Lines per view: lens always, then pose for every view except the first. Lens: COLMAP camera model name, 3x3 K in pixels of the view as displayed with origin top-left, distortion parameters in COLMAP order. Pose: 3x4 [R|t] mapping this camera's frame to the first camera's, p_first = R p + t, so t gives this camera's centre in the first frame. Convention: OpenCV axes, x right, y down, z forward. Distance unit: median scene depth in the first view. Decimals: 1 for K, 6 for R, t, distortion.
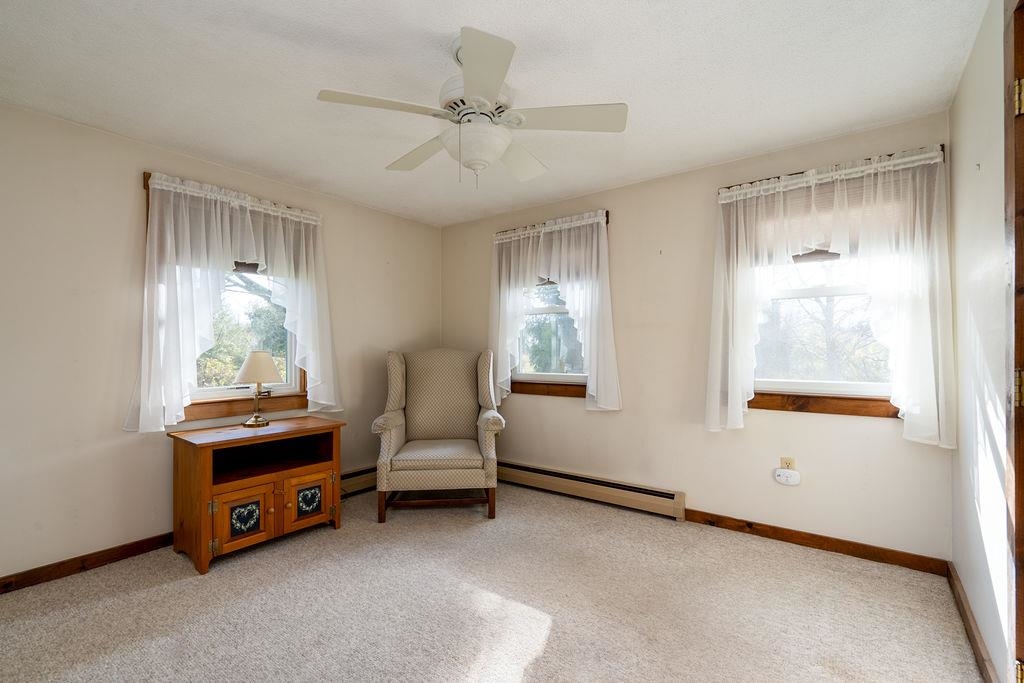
lens RADIAL K [[463.9, 0, 517.1], [0, 463.9, 344.6], [0, 0, 1]] dist [-0.011791, 0.000827]
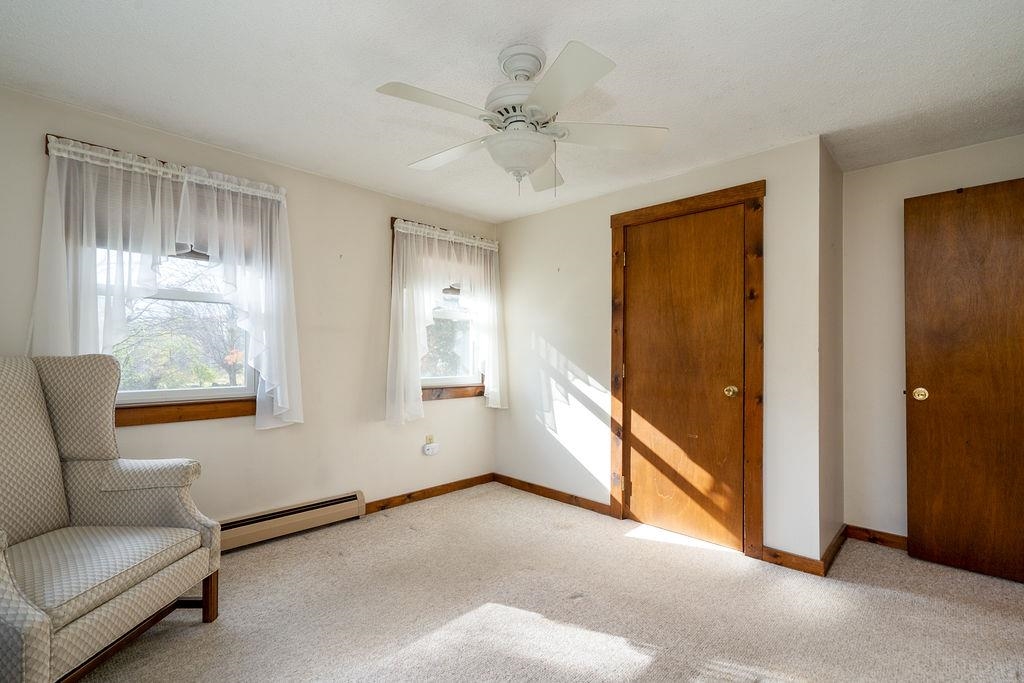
lens RADIAL K [[463.9, 0, 516.5], [0, 463.9, 341.3], [0, 0, 1]] dist [-0.011791, 0.000827]
pose [[0.117957, 0.026441, 0.992667, -0.657614], [-0.020309, 0.999501, -0.024210, -0.001237], [-0.992811, -0.017304, 0.118435, 0.529009]]
